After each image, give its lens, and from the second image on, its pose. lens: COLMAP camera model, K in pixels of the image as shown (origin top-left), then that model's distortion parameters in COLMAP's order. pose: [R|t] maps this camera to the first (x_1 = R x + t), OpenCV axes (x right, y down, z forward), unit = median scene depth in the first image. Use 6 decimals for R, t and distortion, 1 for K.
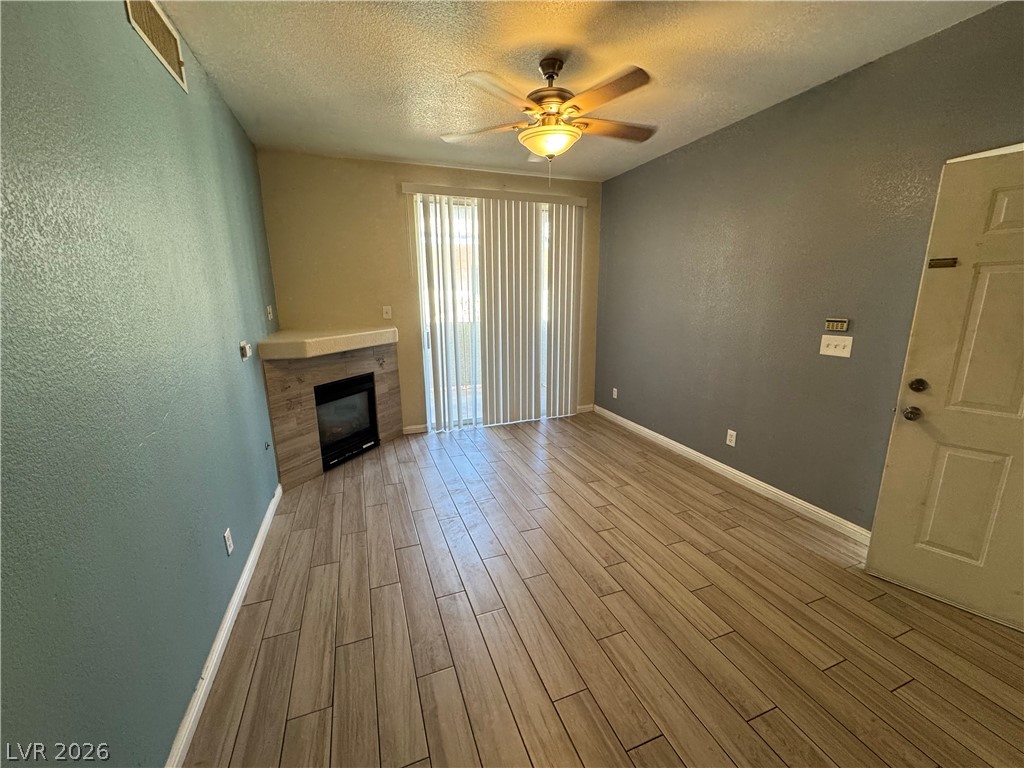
lens RADIAL K [[408.6, 0, 511.7], [0, 408.6, 384.2], [0, 0, 1]] dist [-0.000632, -0.000135]
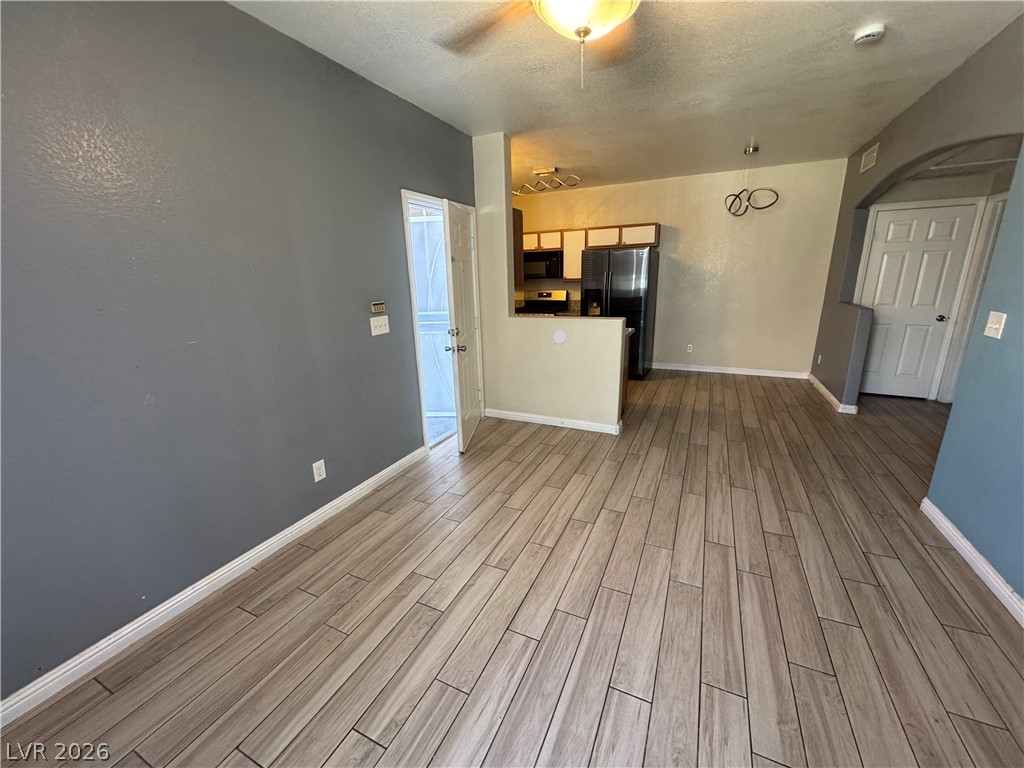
lens RADIAL K [[408.6, 0, 511.3], [0, 408.6, 382.5], [0, 0, 1]] dist [-0.000632, -0.000135]
pose [[-0.688730, -0.160783, 0.706966, -0.345196], [0.189262, 0.901420, 0.389387, -0.373427], [-0.699880, 0.401984, -0.590405, 1.689837]]
